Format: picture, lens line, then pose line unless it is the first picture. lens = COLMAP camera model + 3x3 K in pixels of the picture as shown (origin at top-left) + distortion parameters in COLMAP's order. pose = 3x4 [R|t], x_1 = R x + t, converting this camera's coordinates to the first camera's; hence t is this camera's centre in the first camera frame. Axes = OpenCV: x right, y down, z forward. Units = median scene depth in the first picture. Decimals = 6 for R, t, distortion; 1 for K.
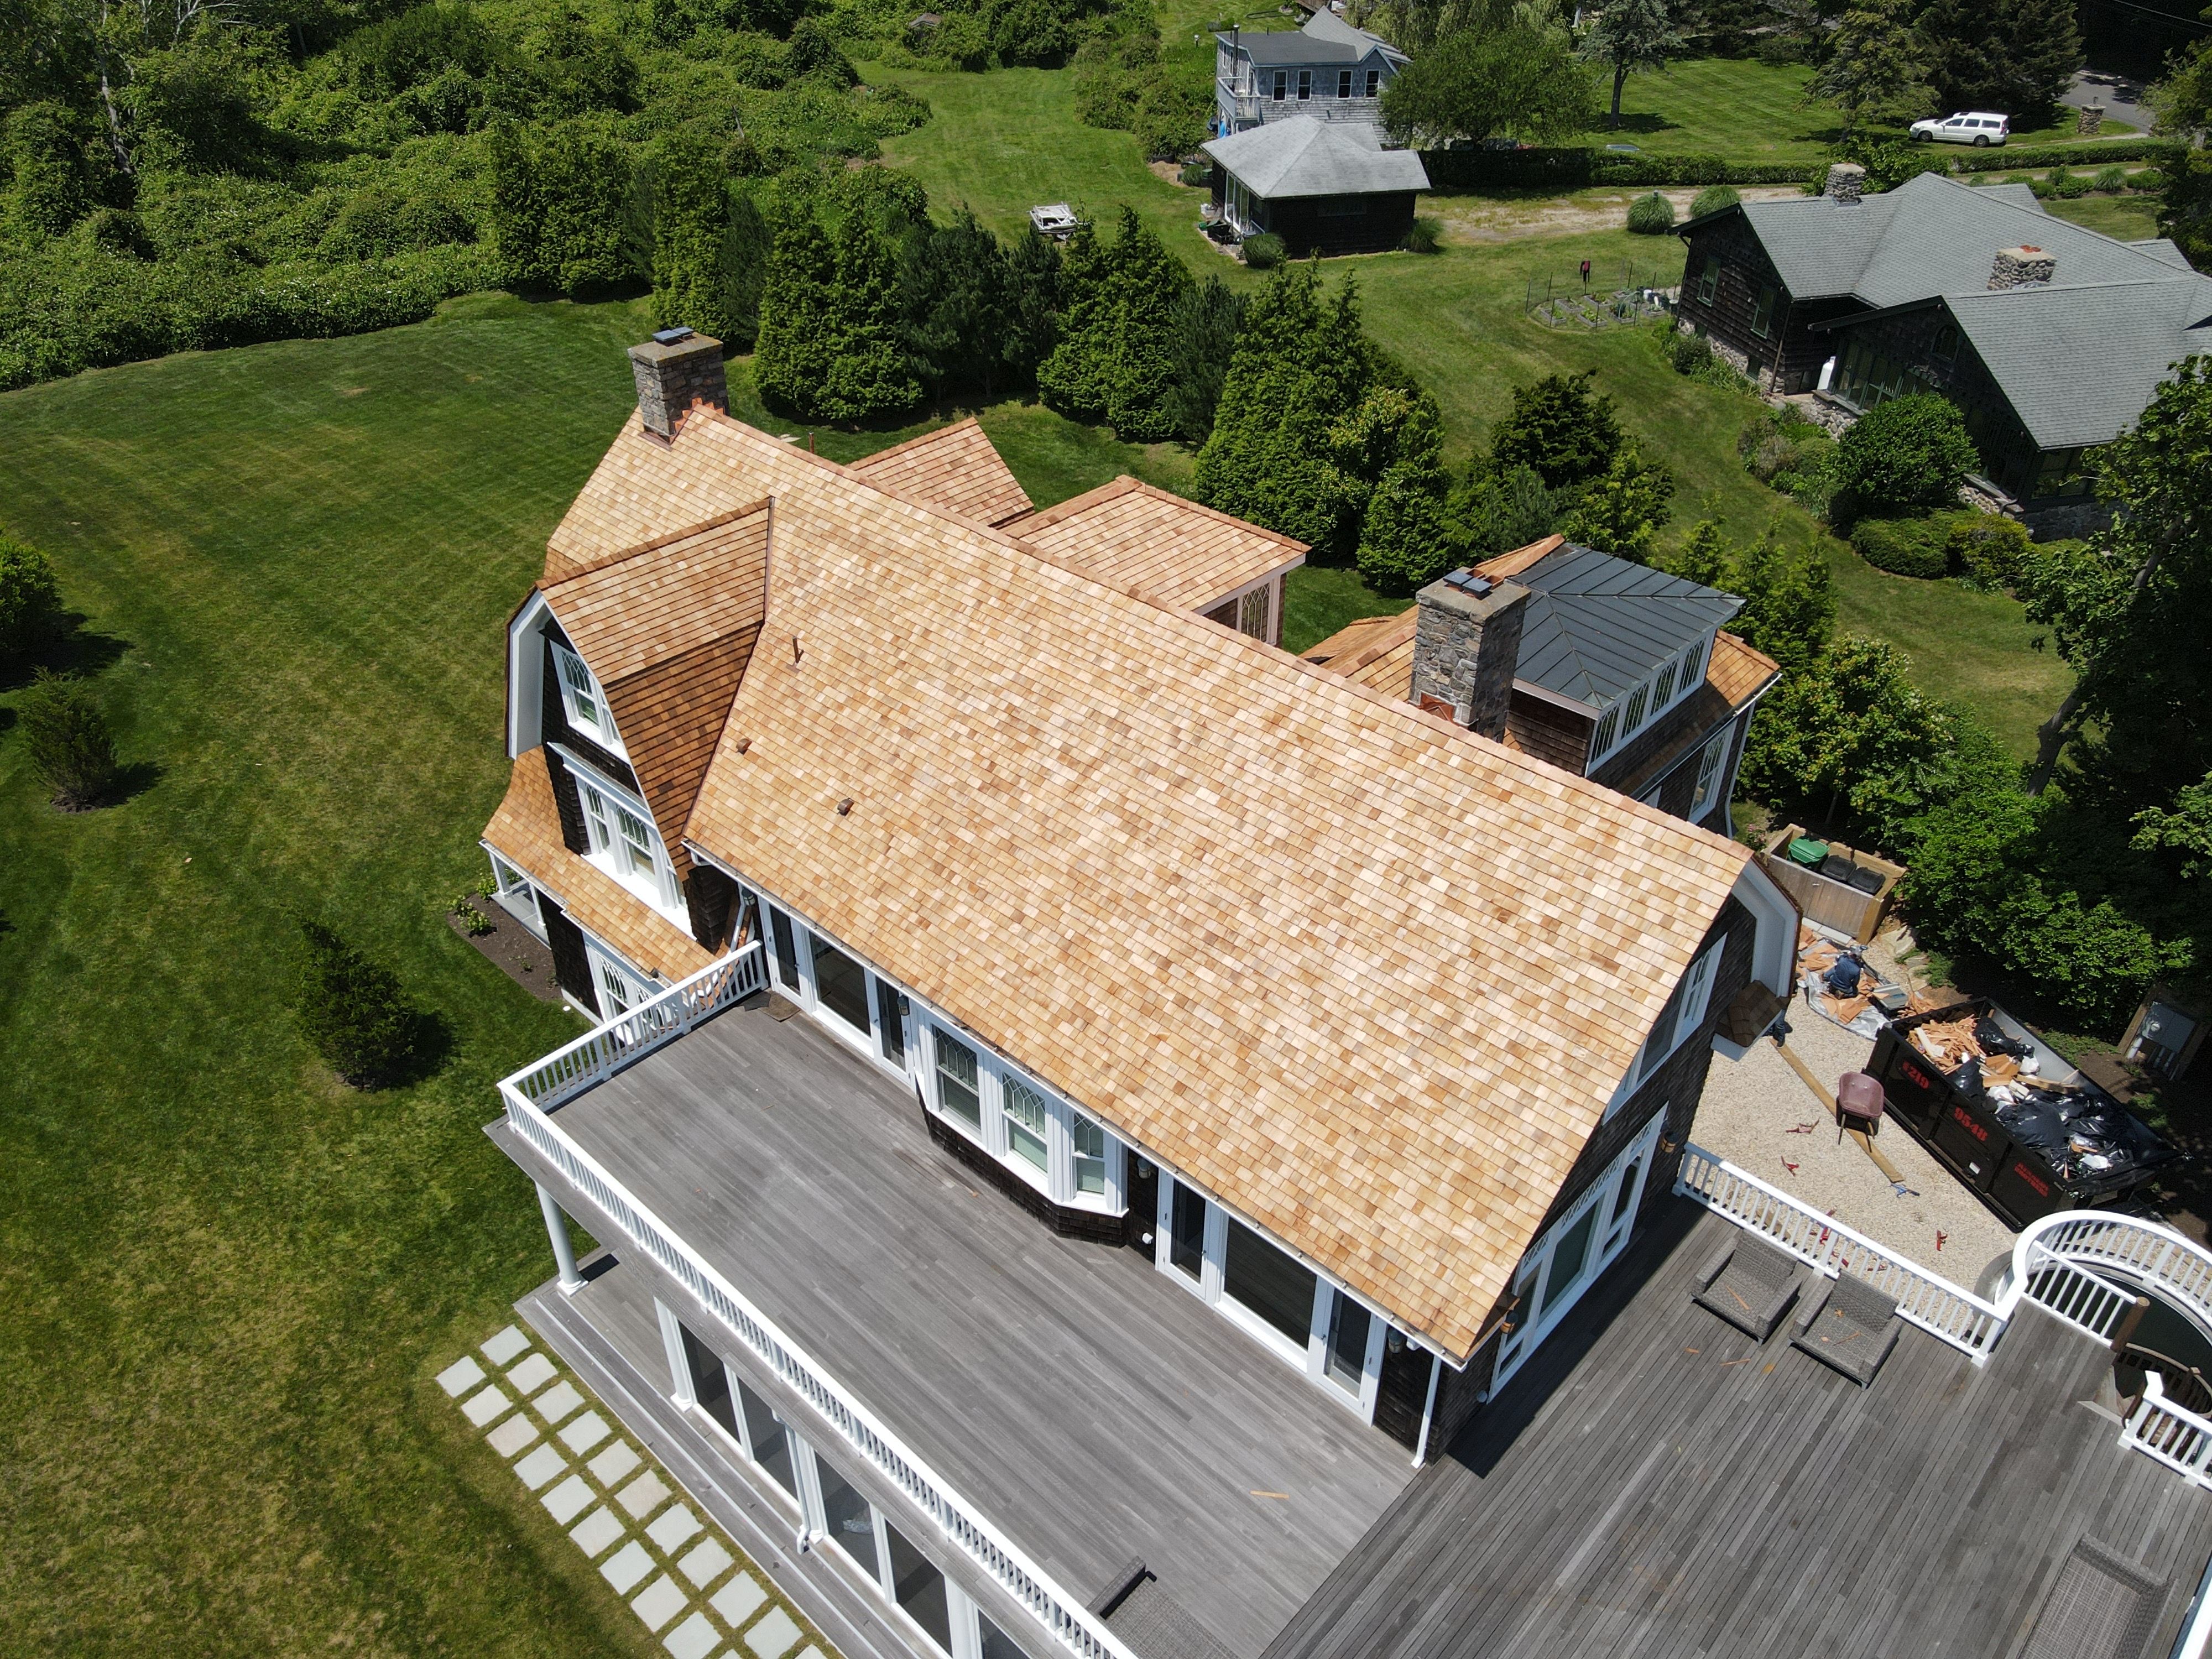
lens RADIAL K [[1613.2, 0, 1122.3], [0, 1613.2, 826.4], [0, 0, 1]] dist [0.002483, 0.027949]
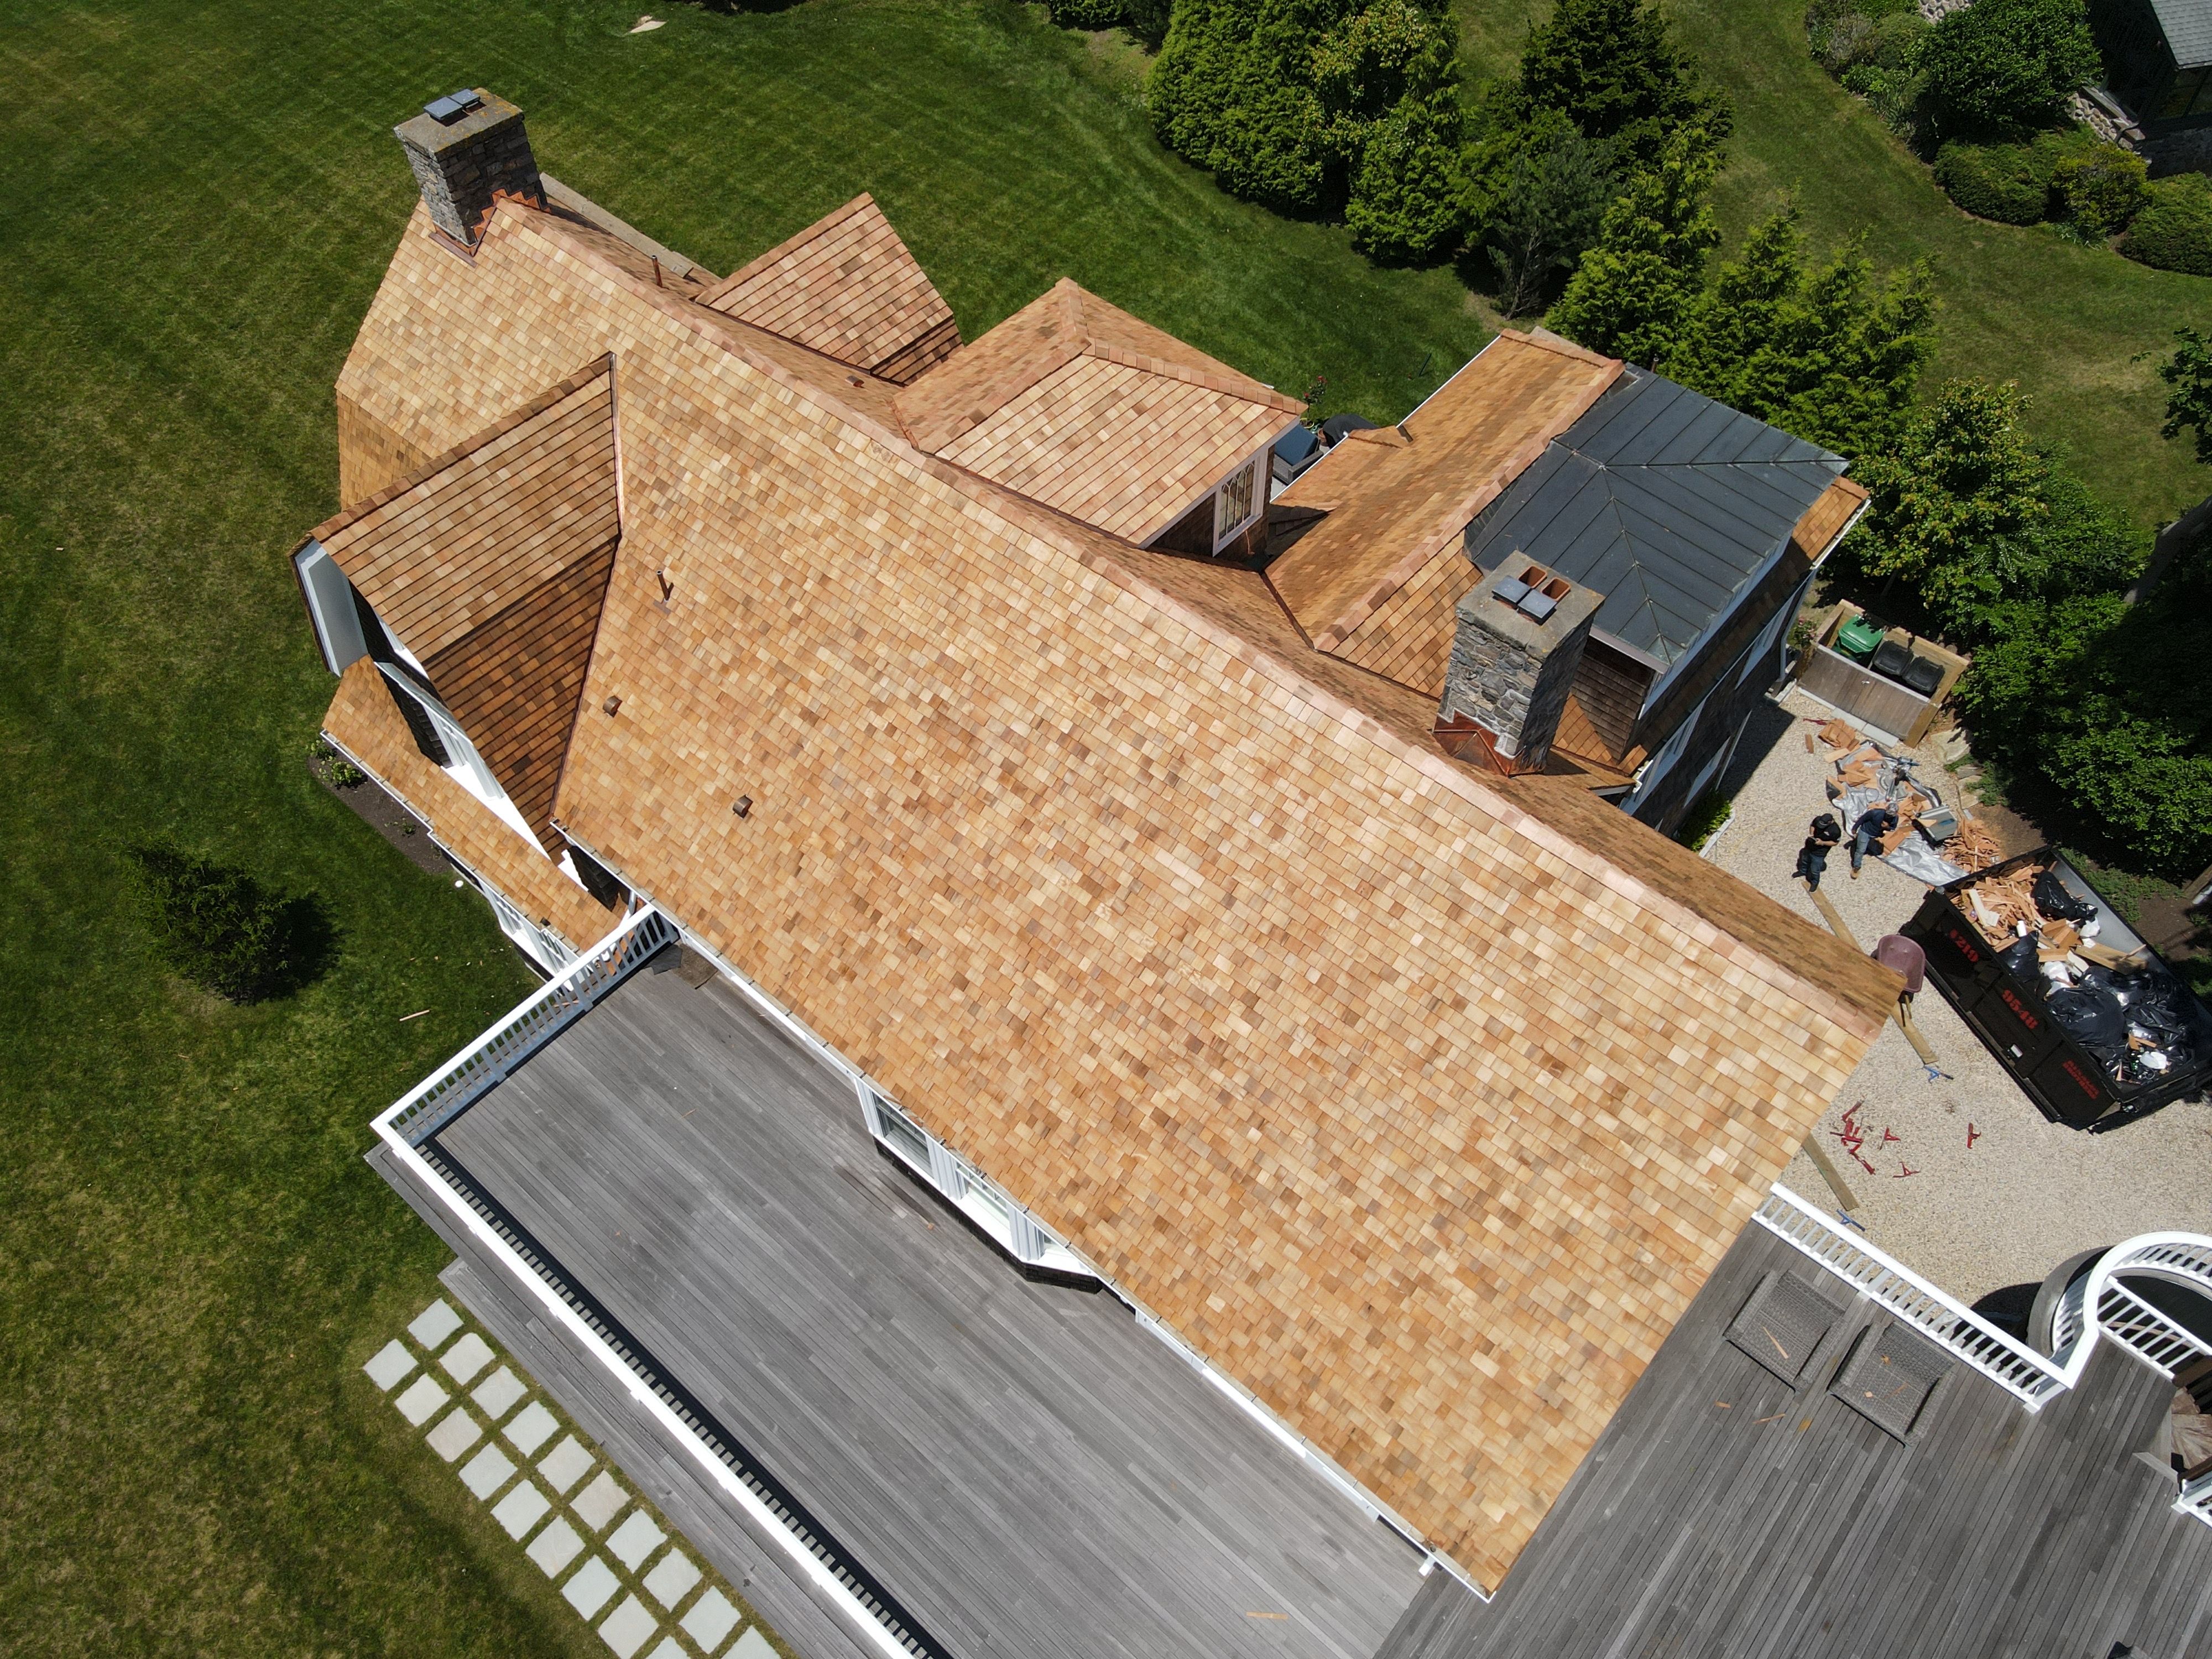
lens RADIAL K [[1615.1, 0, 1119.7], [0, 1615.1, 829.3], [0, 0, 1]] dist [0.018770, -0.001146]
pose [[0.999255, -0.033698, 0.018807, 0.003454], [0.026222, 0.950451, 0.309766, -0.227034], [-0.028313, -0.309042, 0.950627, 0.190542]]
